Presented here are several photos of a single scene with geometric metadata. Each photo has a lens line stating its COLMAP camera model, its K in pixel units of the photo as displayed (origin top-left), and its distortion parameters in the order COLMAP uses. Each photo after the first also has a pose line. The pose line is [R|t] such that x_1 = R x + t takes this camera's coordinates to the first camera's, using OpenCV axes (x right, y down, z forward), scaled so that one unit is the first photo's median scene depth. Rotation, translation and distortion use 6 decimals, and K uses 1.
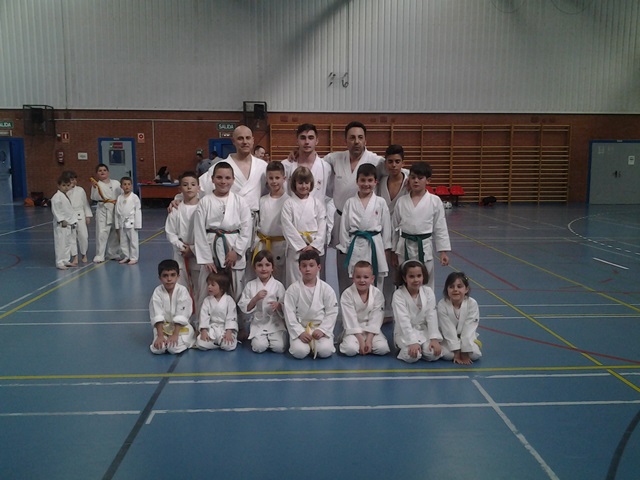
lens RADIAL K [[634.8, 0, 341.1], [0, 634.8, 252.1], [0, 0, 1]] dist [0.013719, 0.000000]
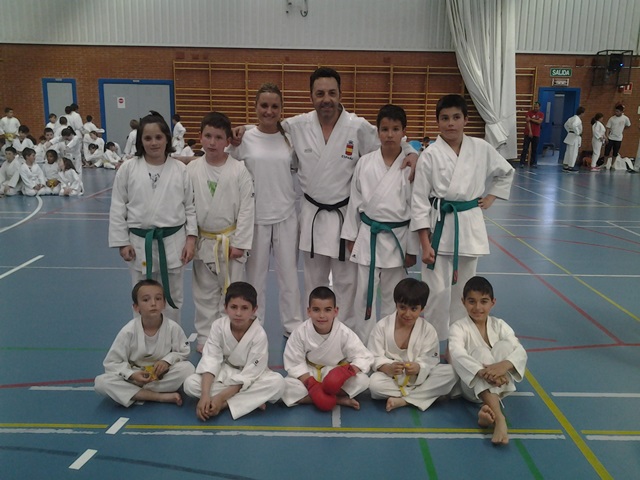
lens RADIAL K [[634.8, 0, 328.2], [0, 634.8, 259.7], [0, 0, 1]] dist [0.013719, 0.000000]
pose [[0.998922, 0.024788, -0.039252, -0.802227], [-0.020803, 0.994883, 0.098865, -0.023211], [0.041502, -0.097942, 0.994326, 0.085987]]
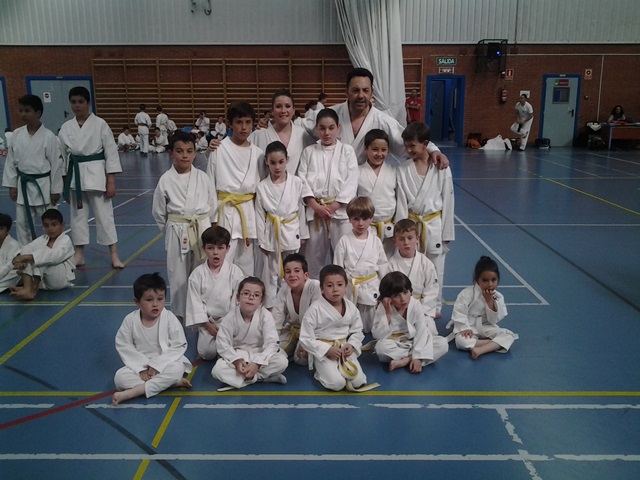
lens RADIAL K [[634.8, 0, 327.7], [0, 634.8, 252.5], [0, 0, 1]] dist [0.013719, 0.000000]
pose [[0.998021, 0.009181, -0.062212, -0.639449], [-0.002998, 0.995106, 0.098768, -0.008676], [0.062814, -0.098386, 0.993164, 0.014140]]
